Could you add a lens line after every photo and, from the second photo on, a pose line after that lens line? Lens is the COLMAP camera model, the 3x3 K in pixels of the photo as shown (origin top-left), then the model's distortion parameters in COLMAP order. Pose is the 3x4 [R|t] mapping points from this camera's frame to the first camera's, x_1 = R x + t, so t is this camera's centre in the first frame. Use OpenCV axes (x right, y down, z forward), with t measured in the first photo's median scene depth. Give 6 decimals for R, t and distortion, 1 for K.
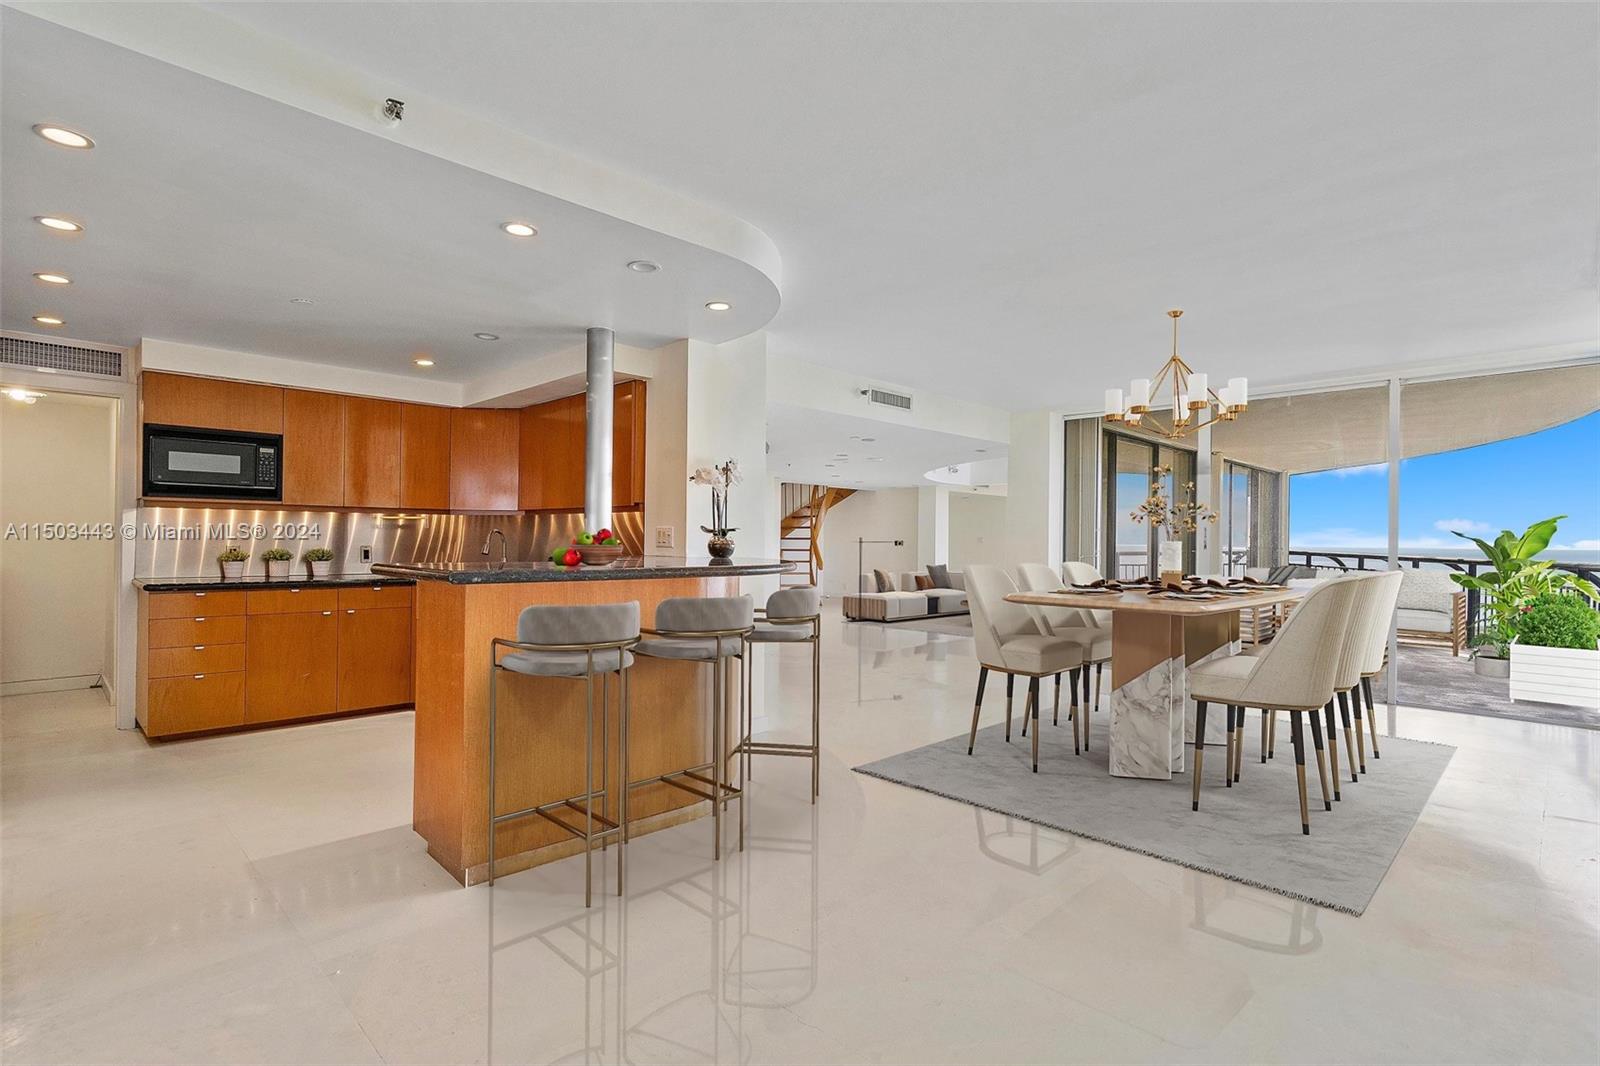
lens RADIAL K [[772.0, 0, 800.0], [0, 772.0, 533.0], [0, 0, 1]] dist [0.000124, -0.000956]
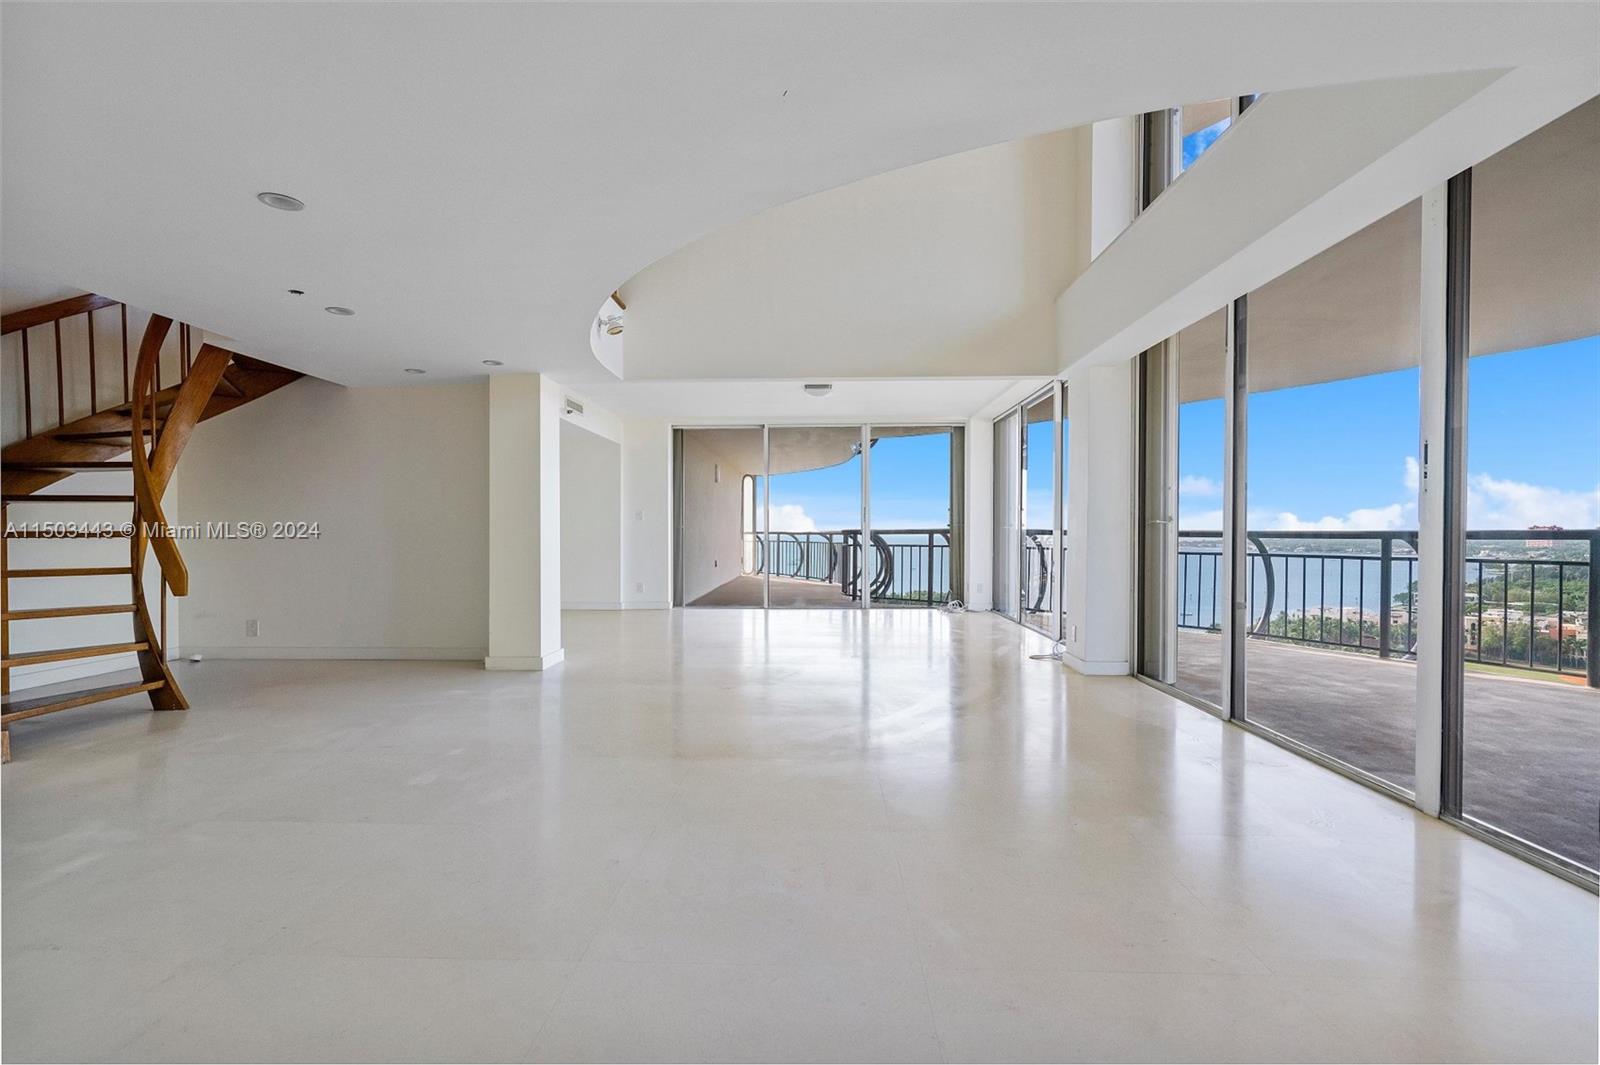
lens RADIAL K [[748.3, 0, 800.0], [0, 748.3, 532.5], [0, 0, 1]] dist [0.000295, 0.000759]
pose [[0.735647, -0.009549, 0.677298, 0.006323], [-0.004694, 0.999805, 0.019195, 0.014063], [-0.677349, -0.017300, 0.735458, 0.587198]]
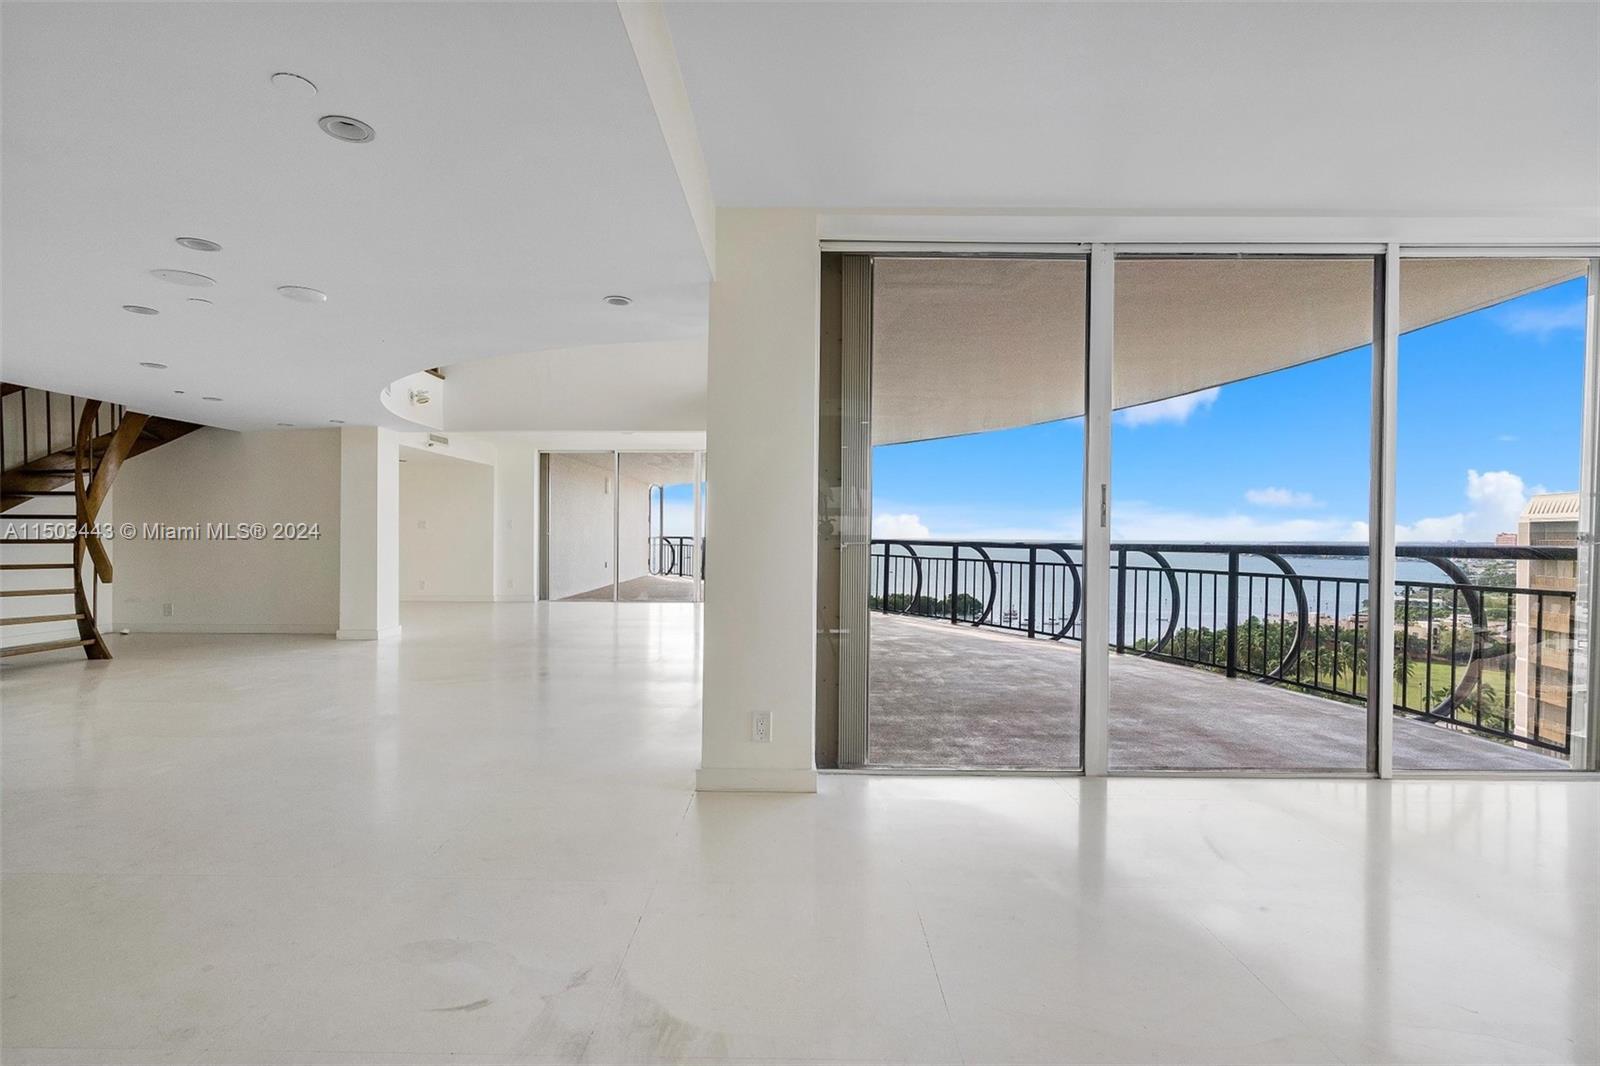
lens RADIAL K [[757.1, 0, 800.0], [0, 757.1, 533.0], [0, 0, 1]] dist [-0.000435, -0.000303]
pose [[0.718242, -0.002415, 0.695789, 0.009568], [-0.012793, 0.999779, 0.016676, 0.003432], [-0.695676, -0.020879, 0.718053, 0.359953]]
